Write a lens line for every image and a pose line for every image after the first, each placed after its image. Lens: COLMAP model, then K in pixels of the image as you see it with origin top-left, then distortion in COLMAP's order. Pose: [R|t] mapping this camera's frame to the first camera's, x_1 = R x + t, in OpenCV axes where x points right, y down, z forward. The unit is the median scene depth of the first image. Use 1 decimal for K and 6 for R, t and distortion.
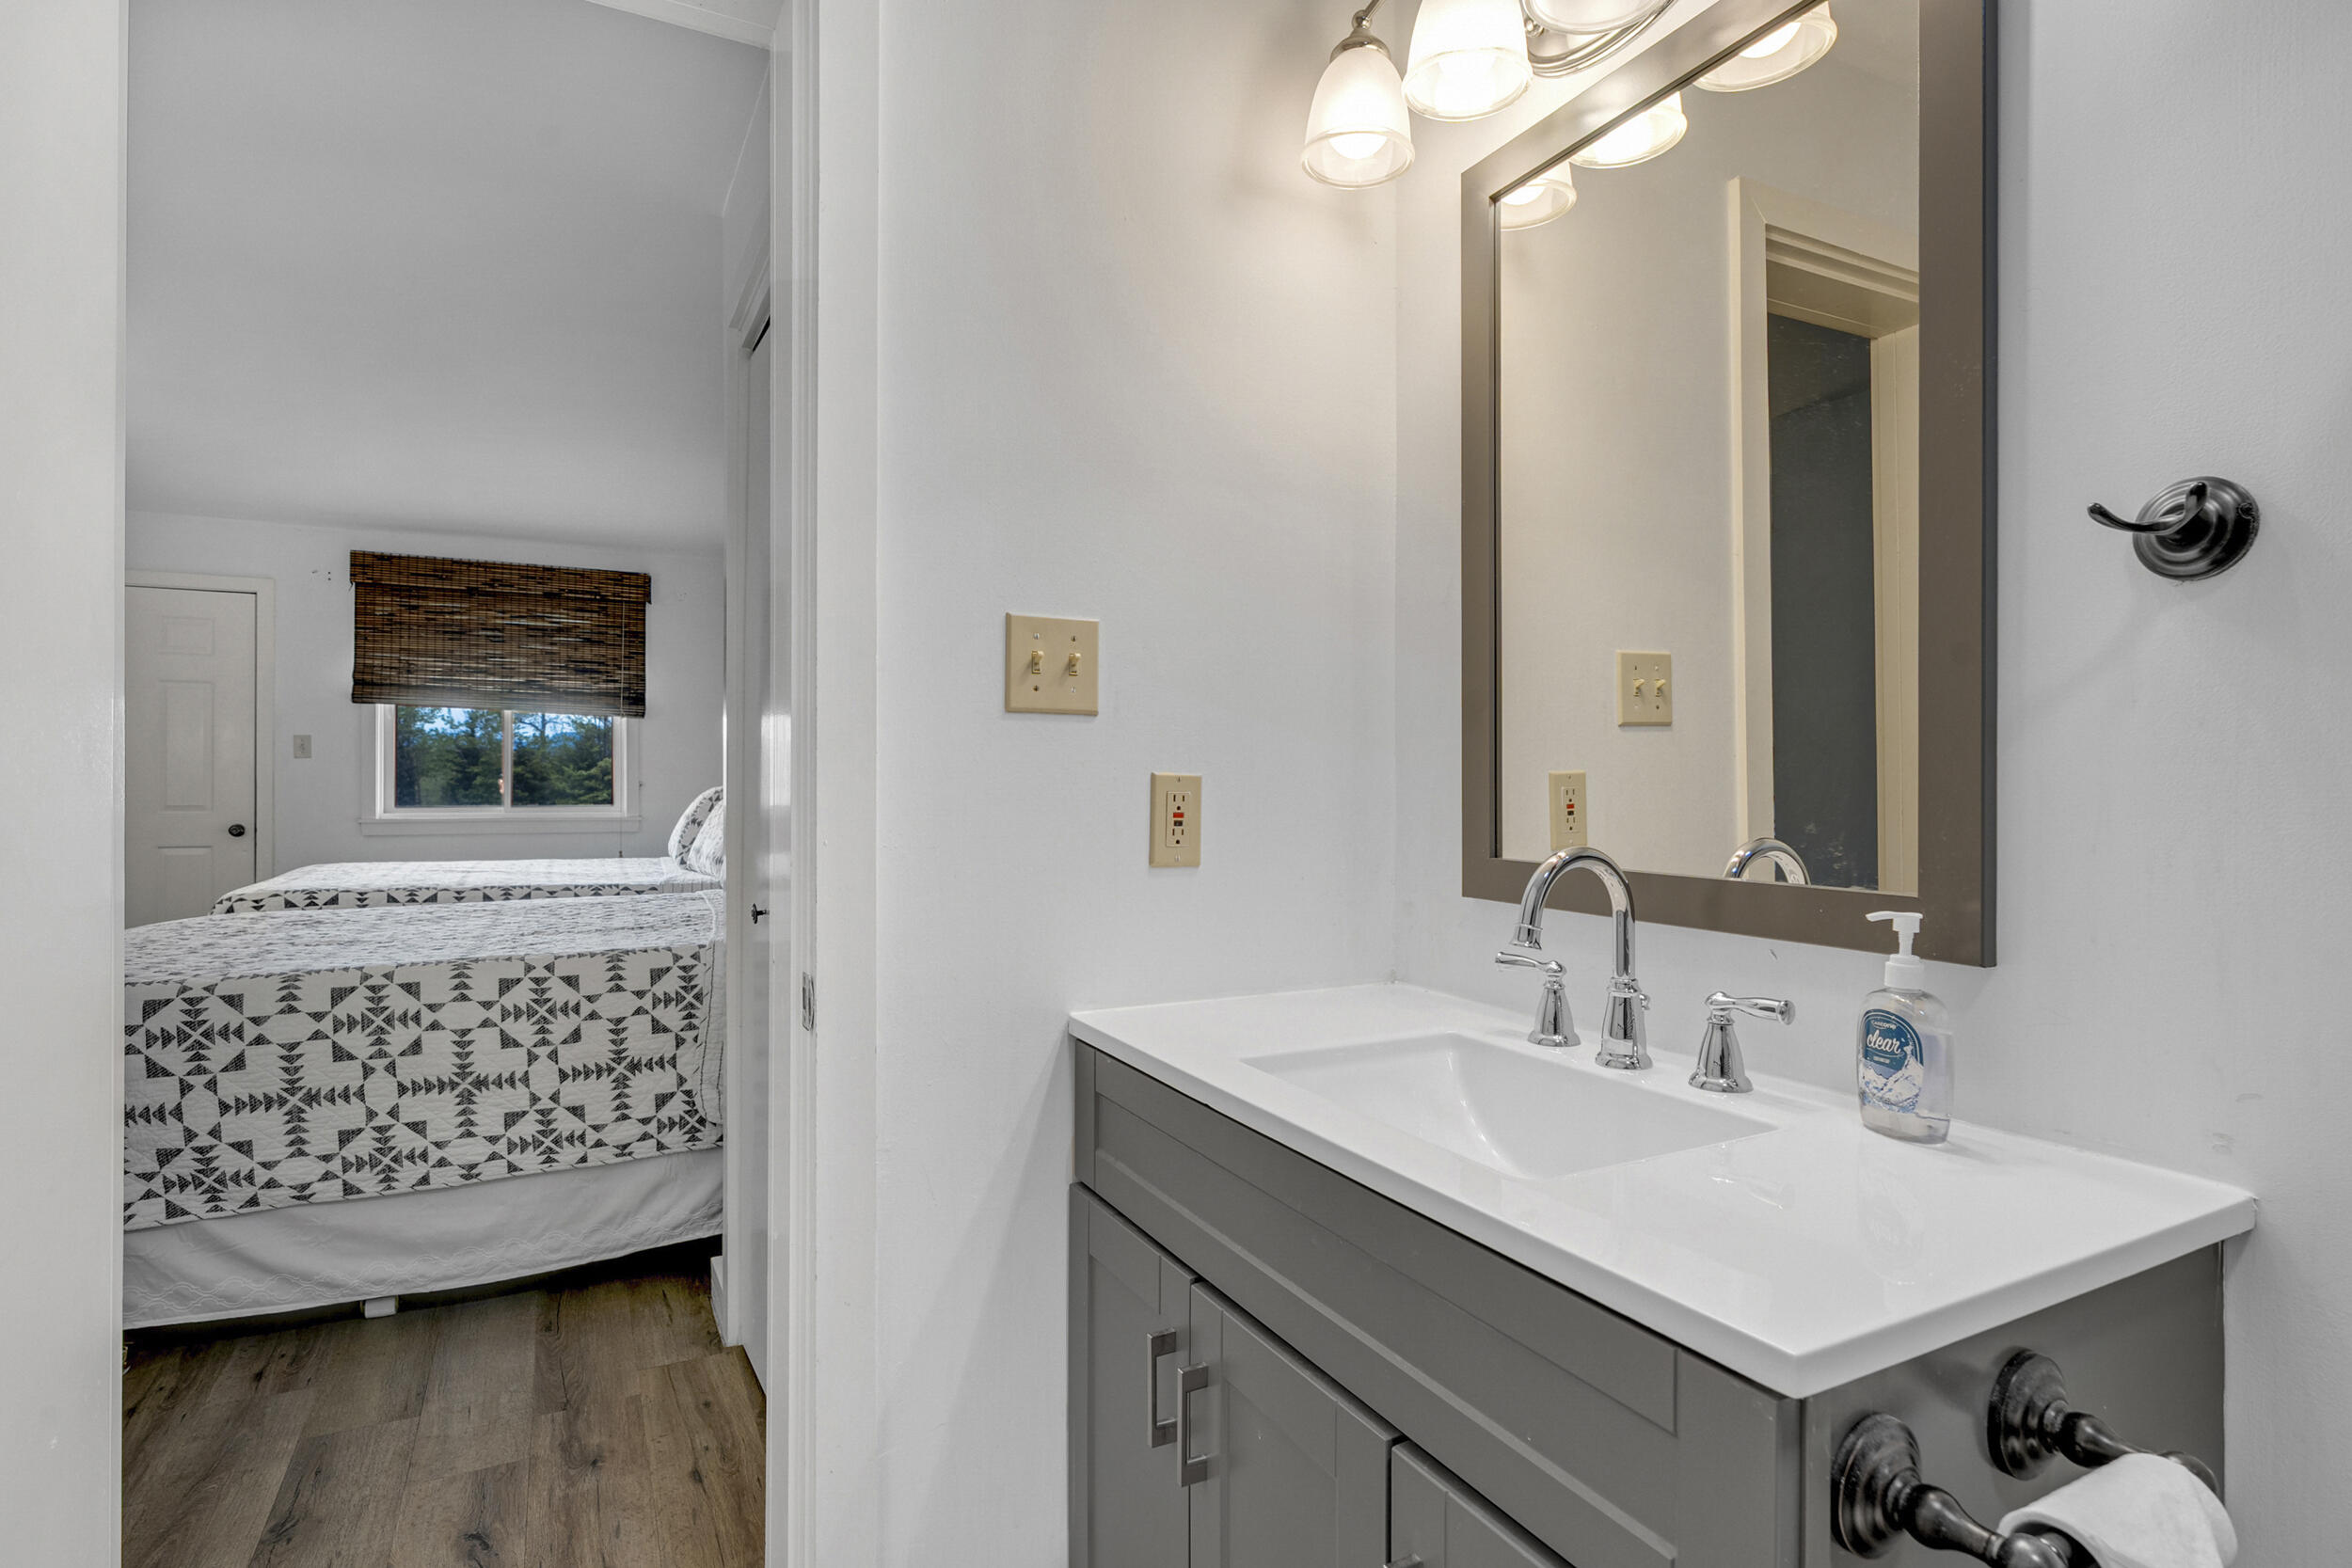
lens RADIAL K [[1241.1, 0, 1176.0], [0, 1241.1, 784.0], [0, 0, 1]] dist [0.001076, 0.002013]
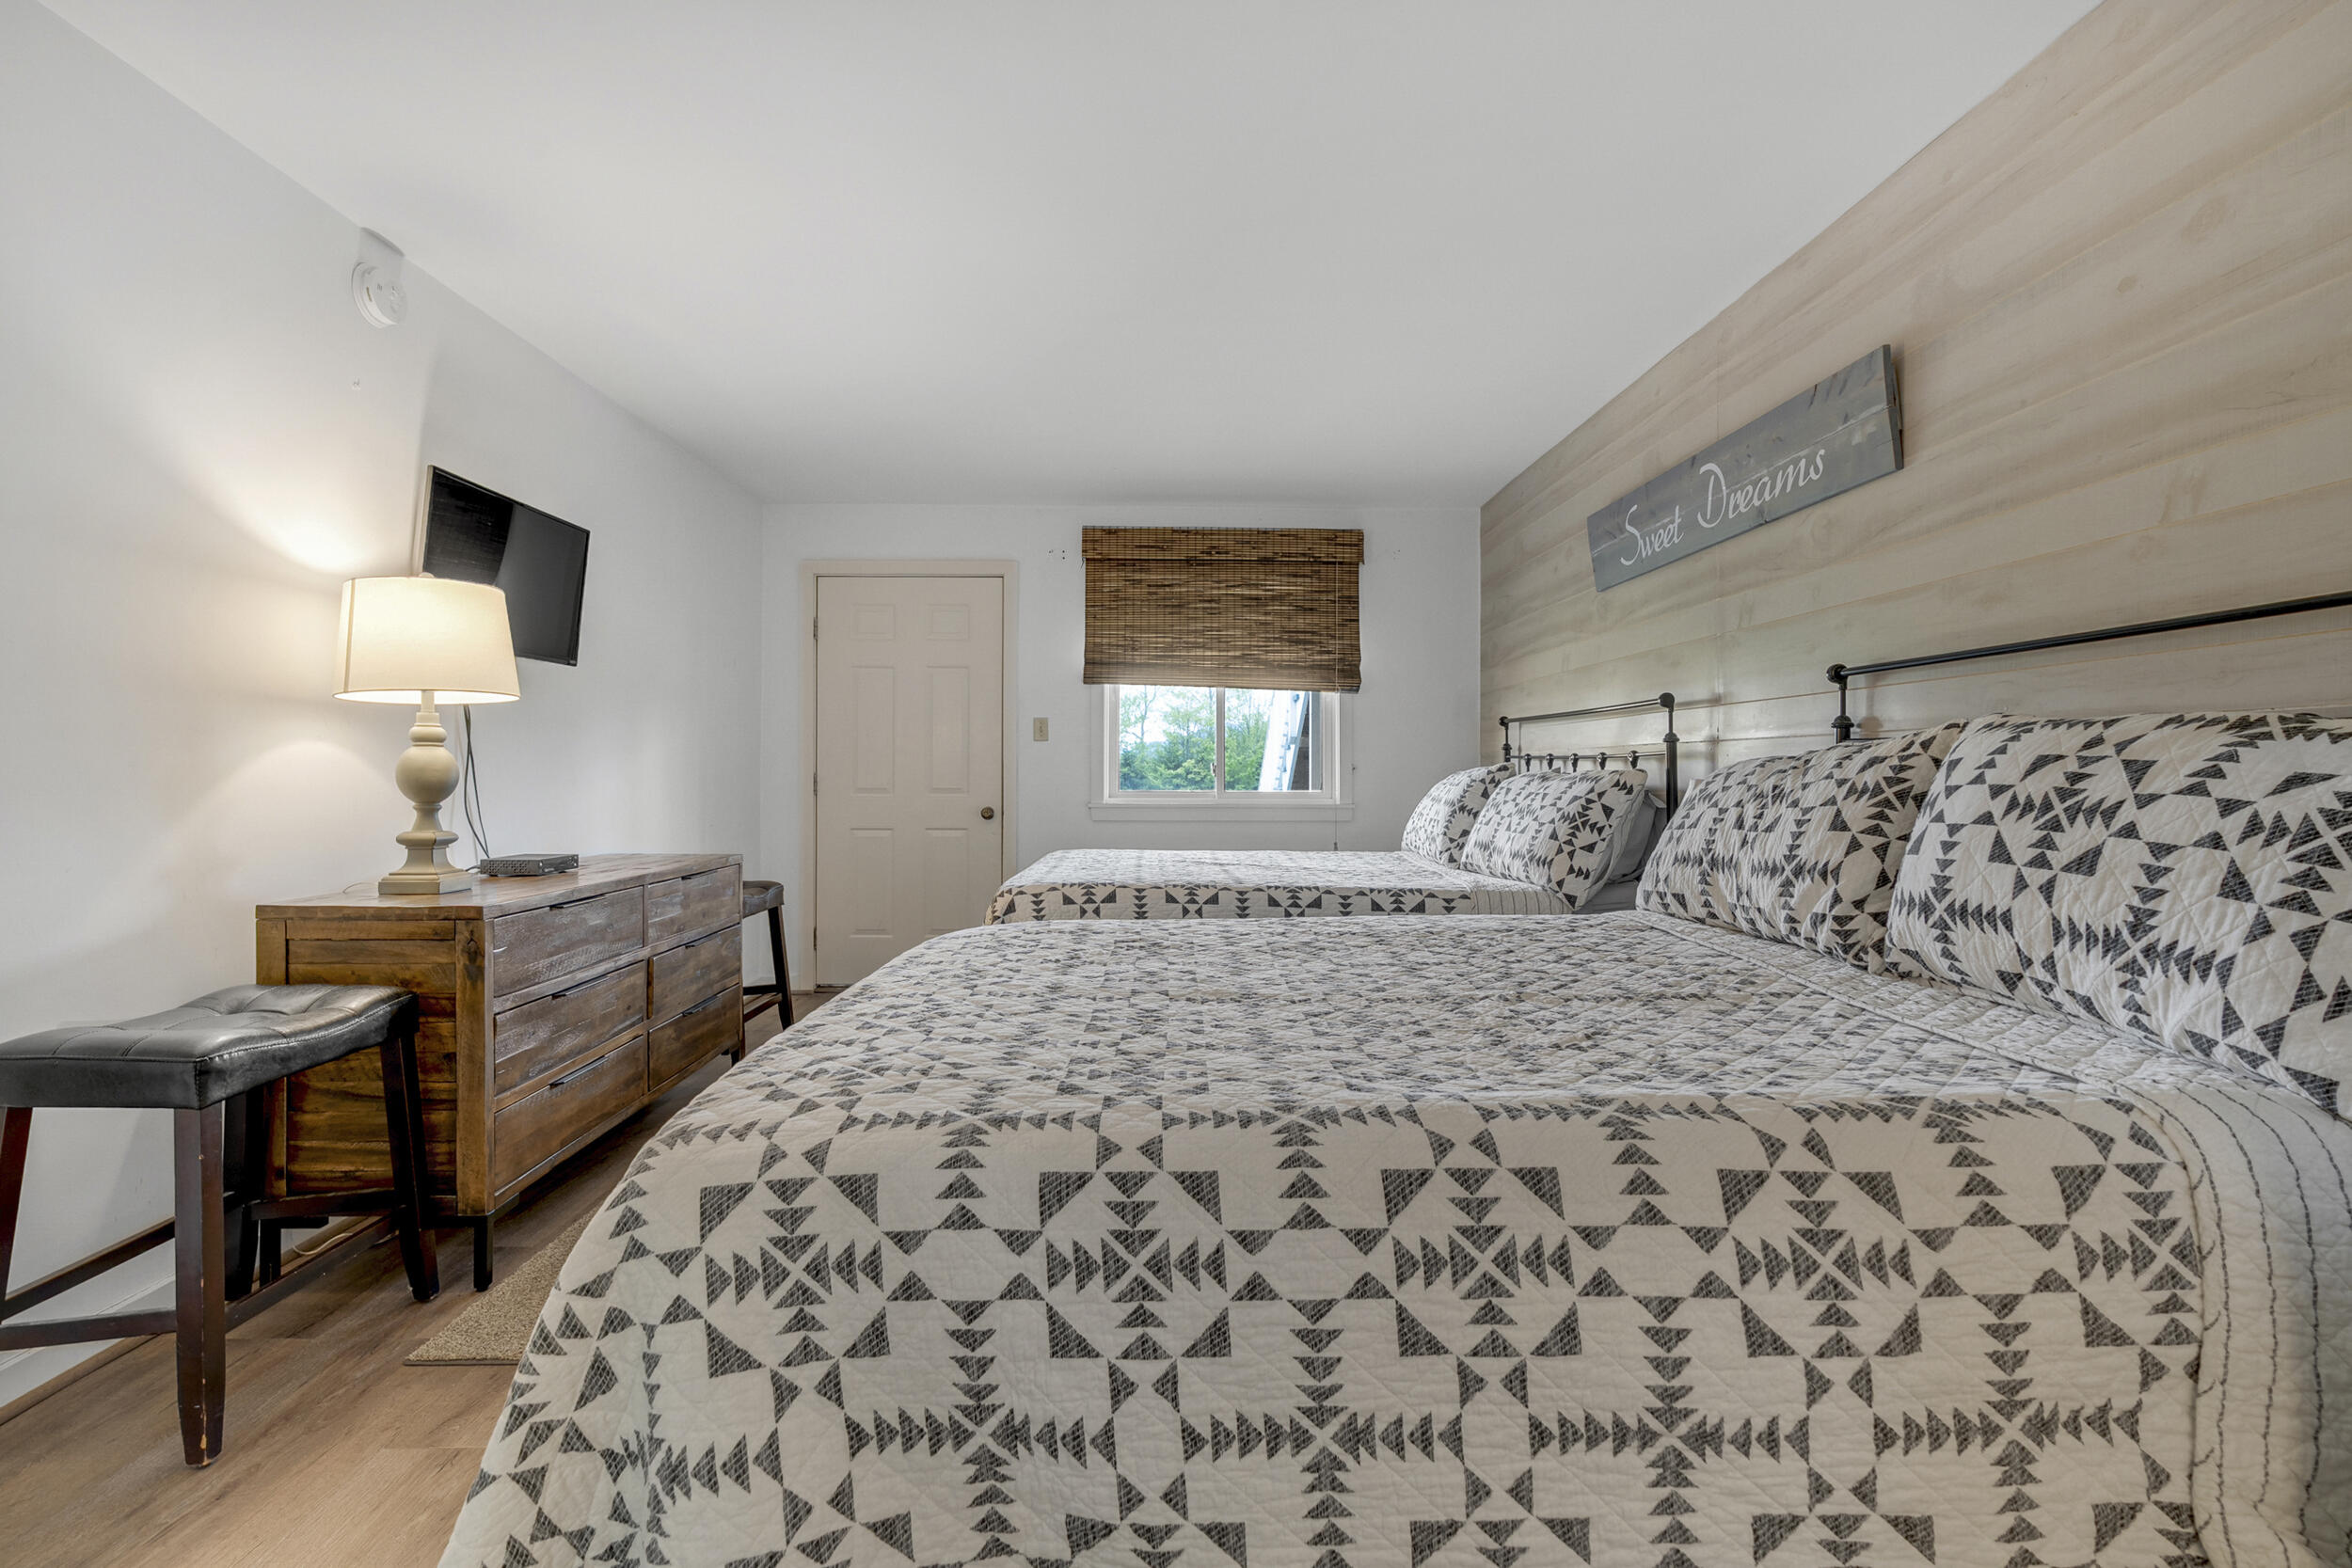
lens RADIAL K [[1258.5, 0, 1179.5], [0, 1258.5, 770.2], [0, 0, 1]] dist [-0.001834, 0.000589]
pose [[0.890545, -0.003480, -0.454881, -0.412545], [0.001131, 0.999985, -0.005434, 0.021329], [0.454893, 0.004325, 0.890536, 0.439955]]
